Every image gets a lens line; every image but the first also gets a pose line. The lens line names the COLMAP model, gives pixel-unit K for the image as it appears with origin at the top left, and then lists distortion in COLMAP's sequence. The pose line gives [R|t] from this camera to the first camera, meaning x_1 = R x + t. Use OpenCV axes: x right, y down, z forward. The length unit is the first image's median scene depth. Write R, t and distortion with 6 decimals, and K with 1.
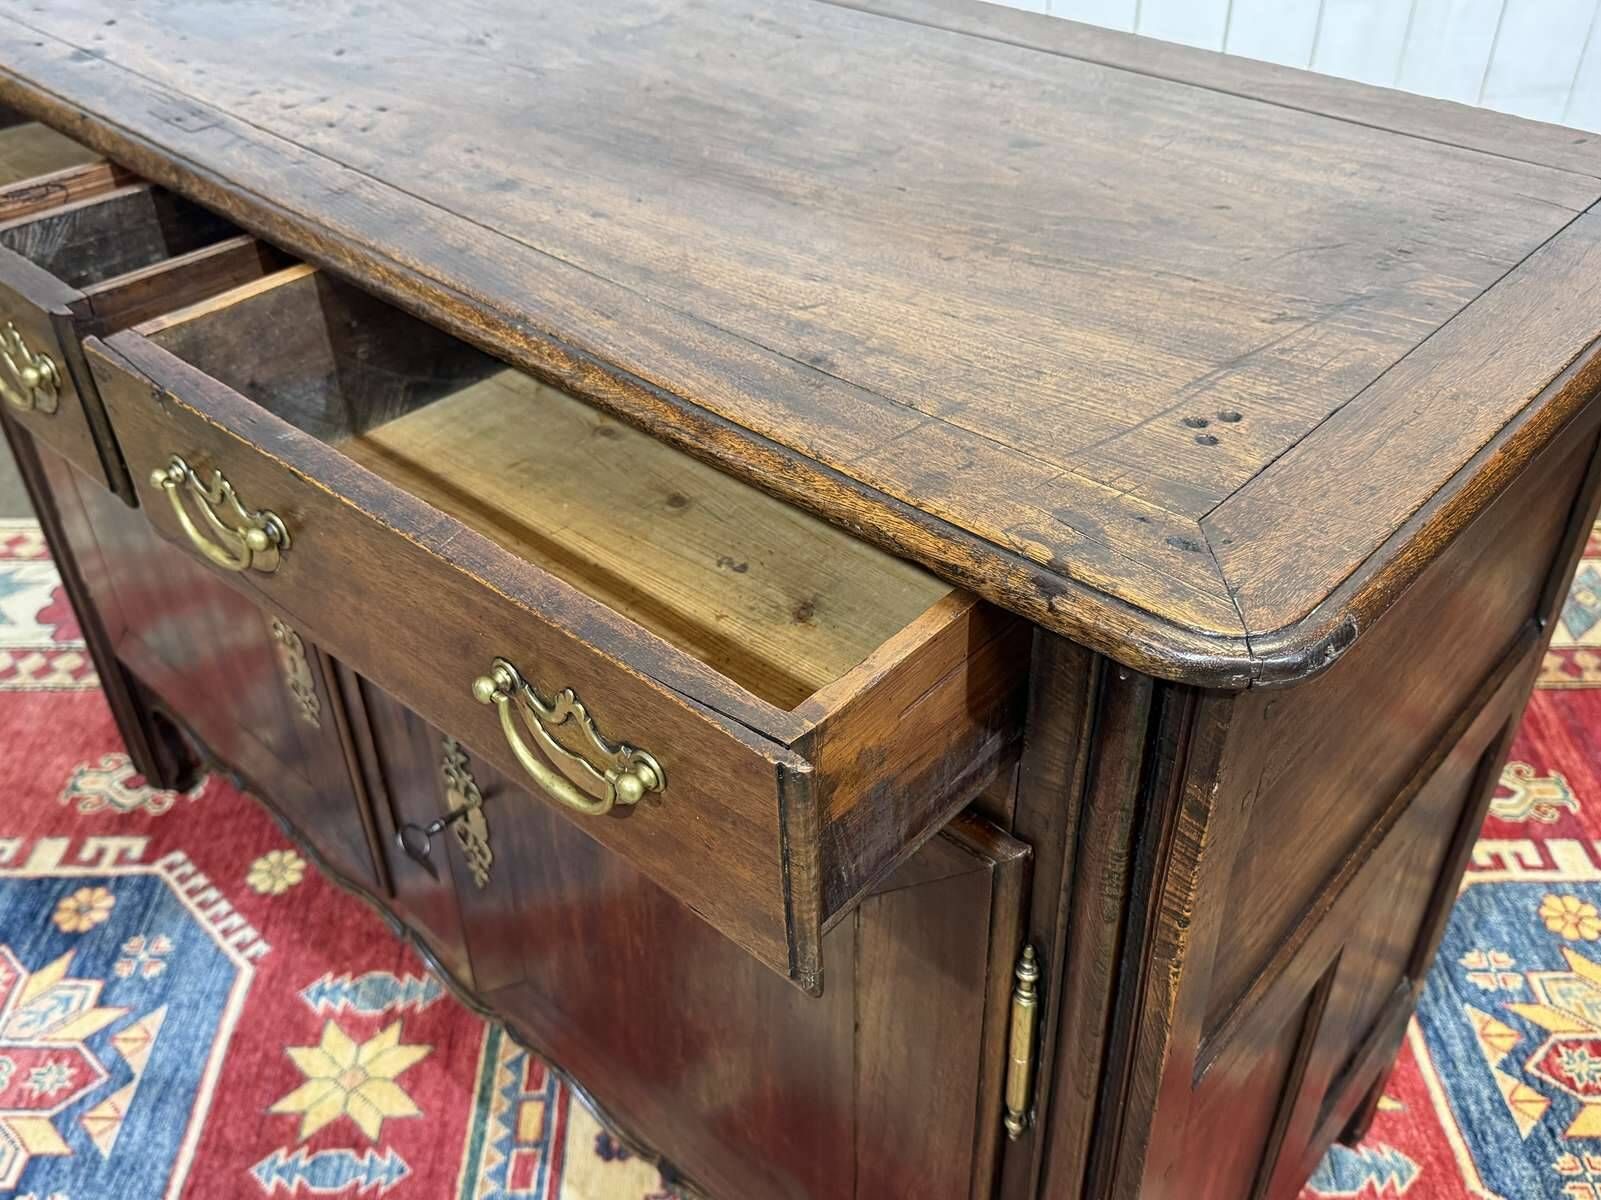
lens RADIAL K [[1451.0, 0, 783.8], [0, 1451.0, 626.0], [0, 0, 1]] dist [0.019076, 0.000000]
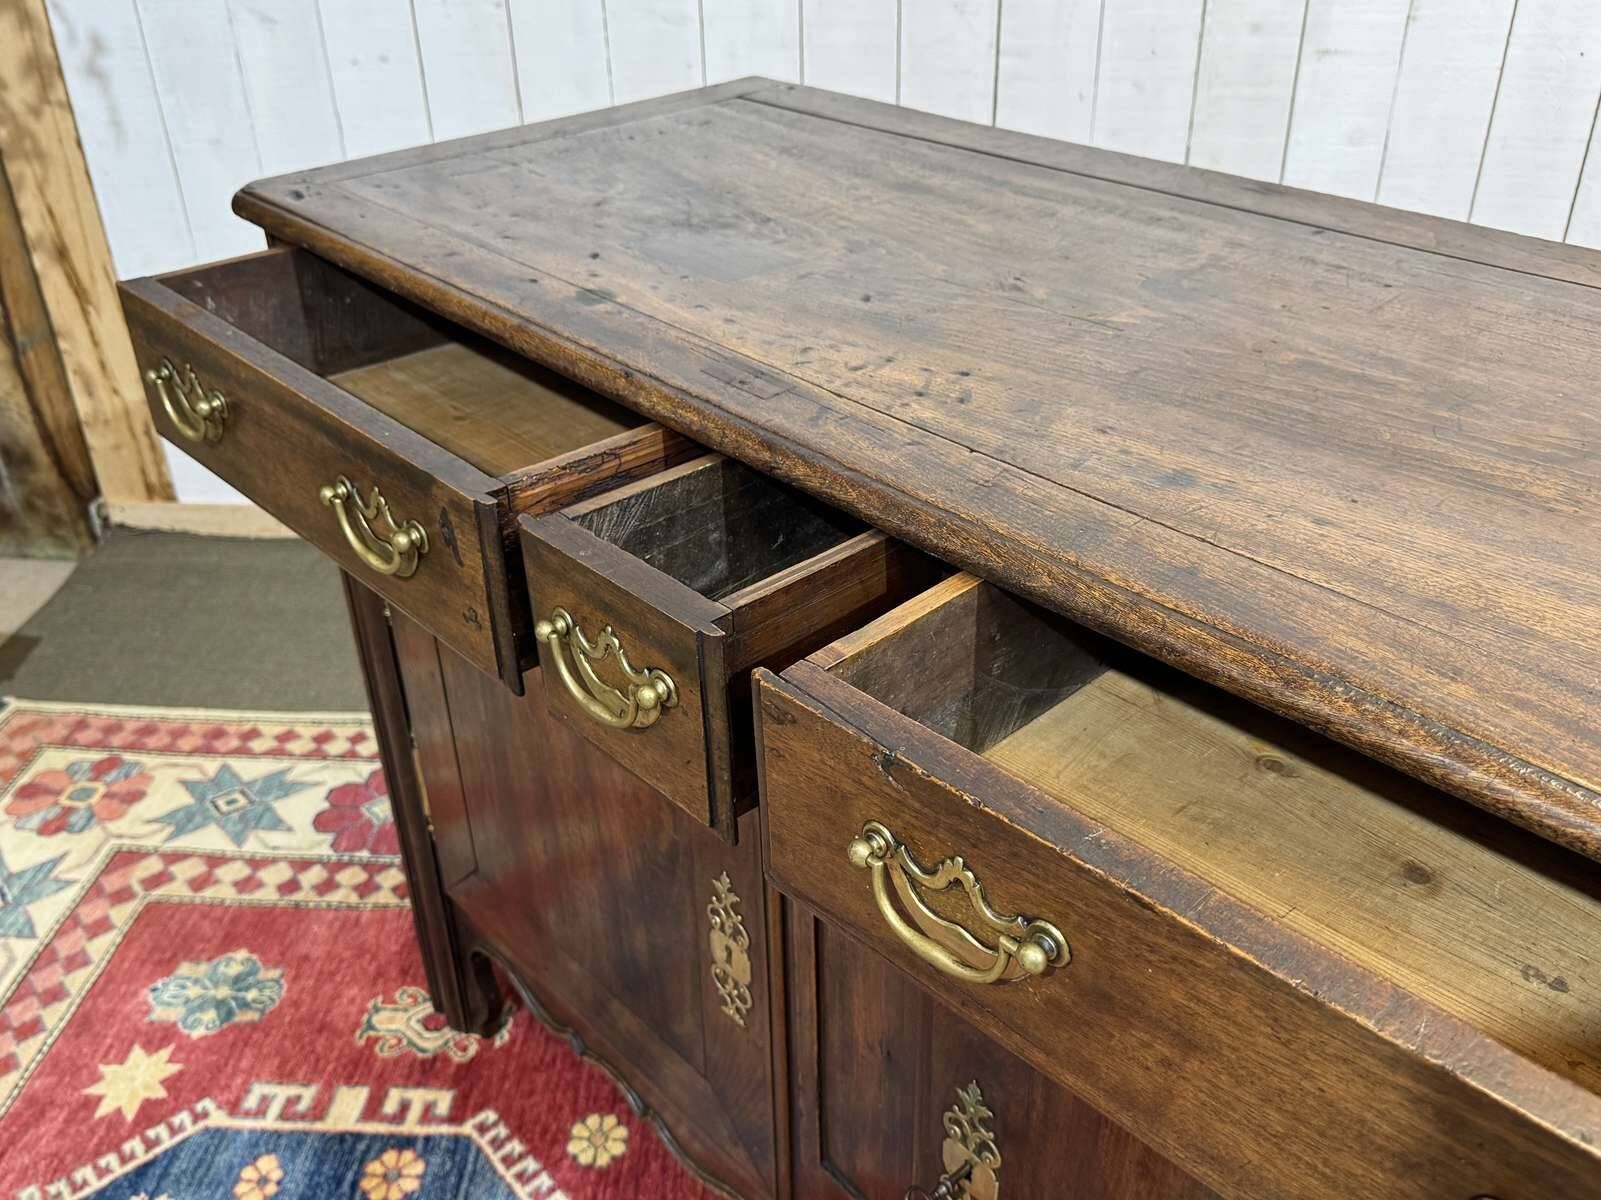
lens RADIAL K [[1451.0, 0, 792.6], [0, 1451.0, 630.5], [0, 0, 1]] dist [0.019076, 0.000000]
pose [[0.997493, 0.035143, -0.061424, -0.201866], [-0.041028, 0.994406, -0.097335, -0.069500], [0.057660, 0.099611, 0.993354, 0.086532]]
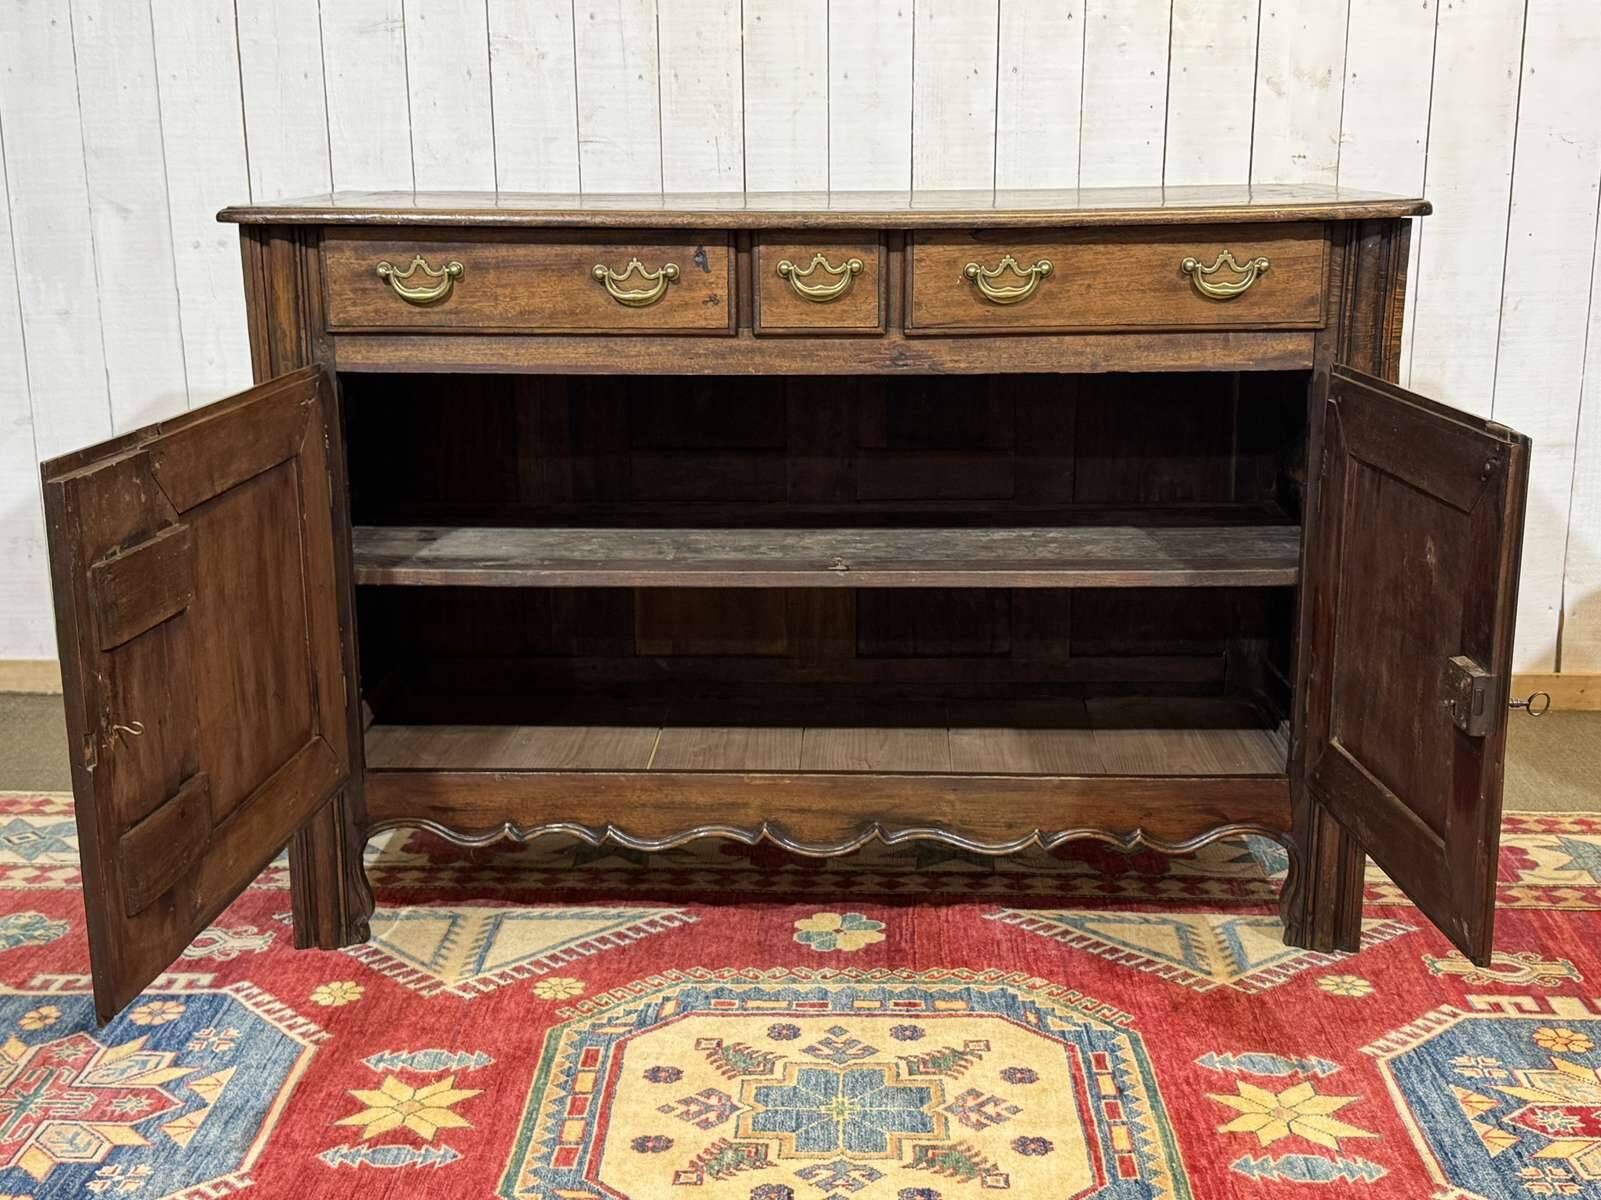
lens RADIAL K [[1974.0, 0, 802.3], [0, 1974.0, 620.9], [0, 0, 1]] dist [0.035840, 0.000000]
pose [[0.999286, 0.019084, -0.032619, 0.035314], [-0.030497, 0.916956, -0.397820, 0.530796], [0.022319, 0.398531, 0.916883, -0.465077]]
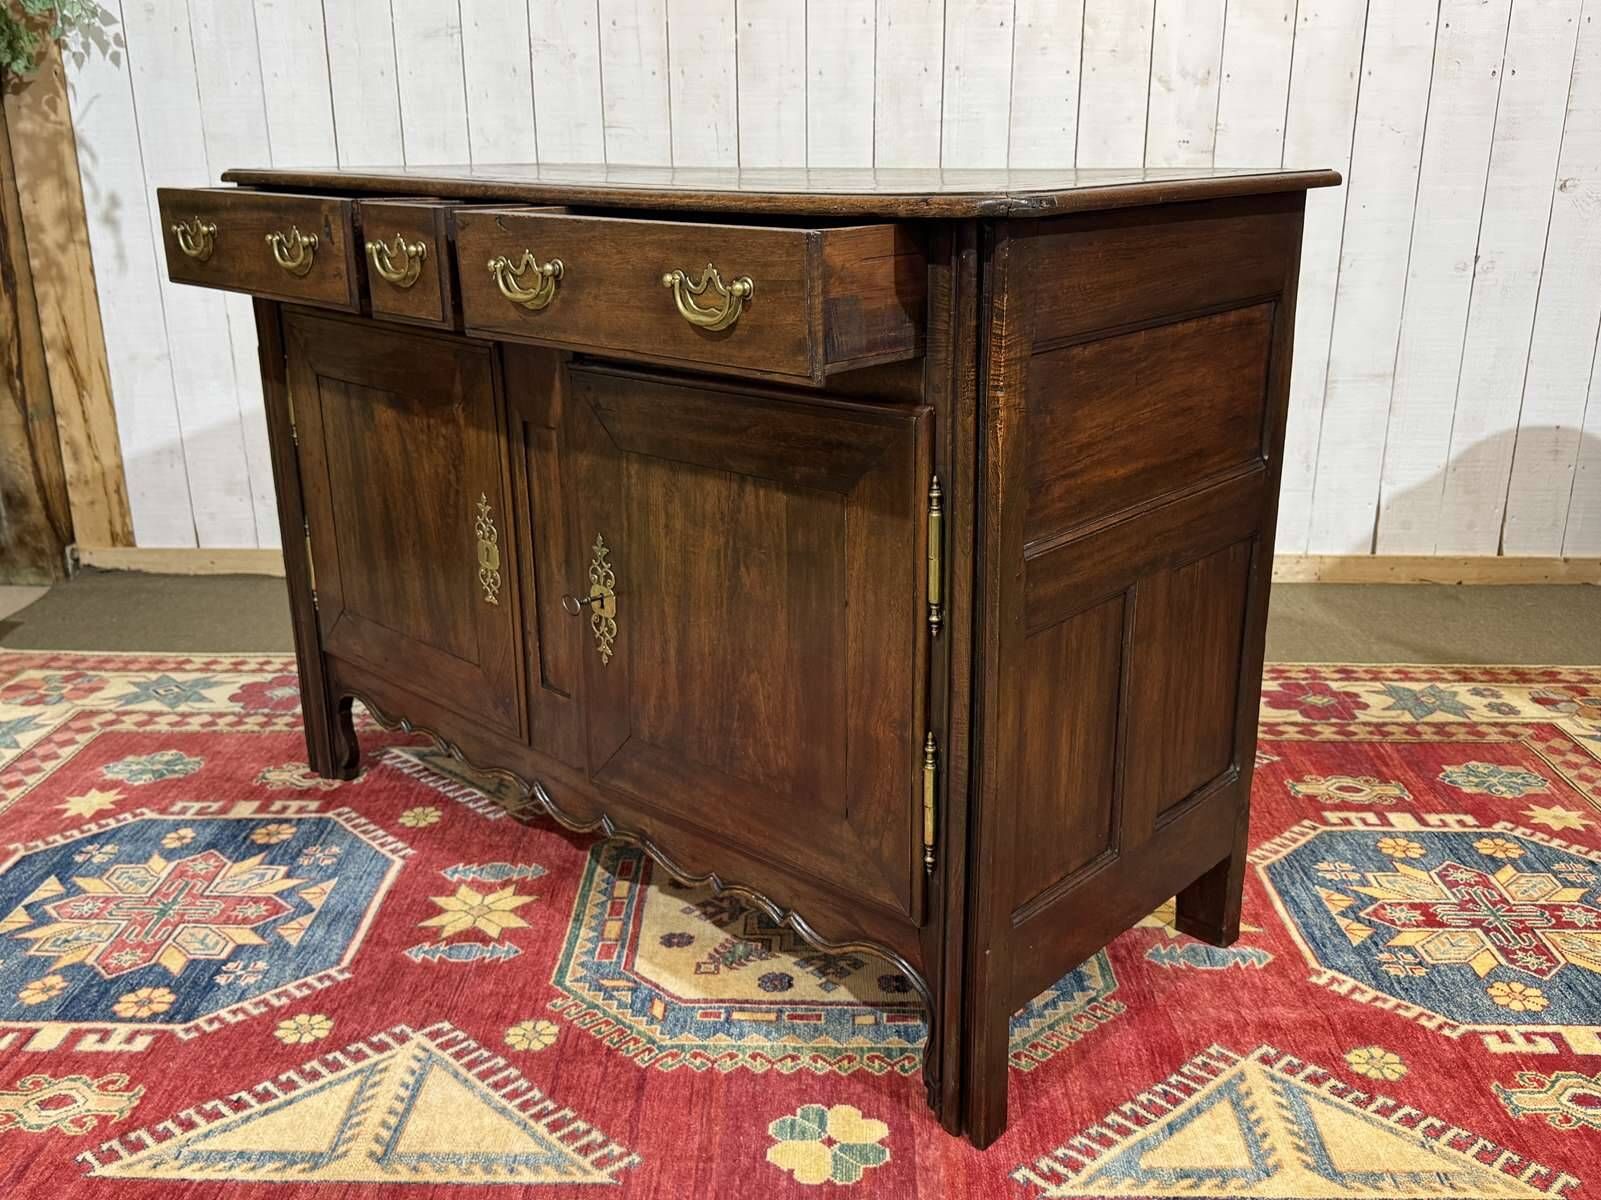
lens RADIAL K [[1451.0, 0, 804.0], [0, 1451.0, 622.8], [0, 0, 1]] dist [0.019076, 0.000000]
pose [[0.999809, 0.017561, -0.008607, 0.008107], [-0.019419, 0.943544, -0.330677, 0.473286], [0.002314, 0.330781, 0.943705, -0.326842]]
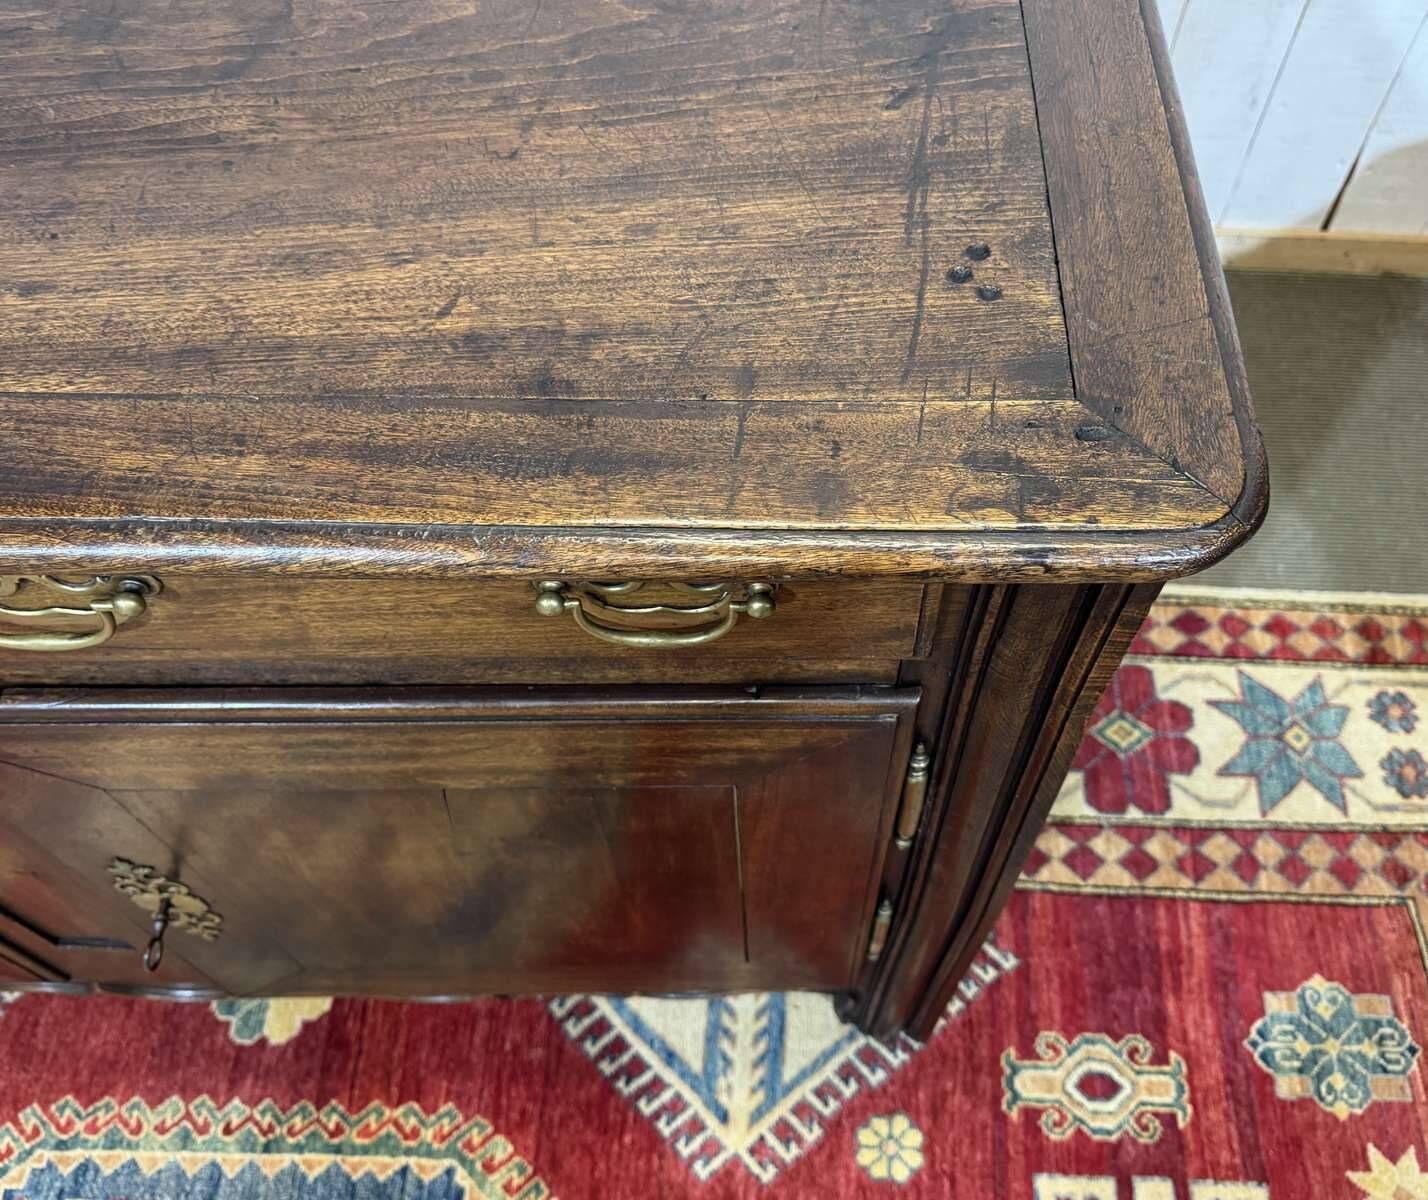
lens RADIAL K [[1254.1, 0, 794.7], [0, 1254.1, 612.1], [0, 0, 1]] dist [0.007388, -0.019034]
pose [[0.999284, 0.027127, 0.026375, 0.332784], [-0.034881, 0.930576, 0.364435, -0.444190], [-0.014658, -0.365094, 0.930855, 0.502870]]
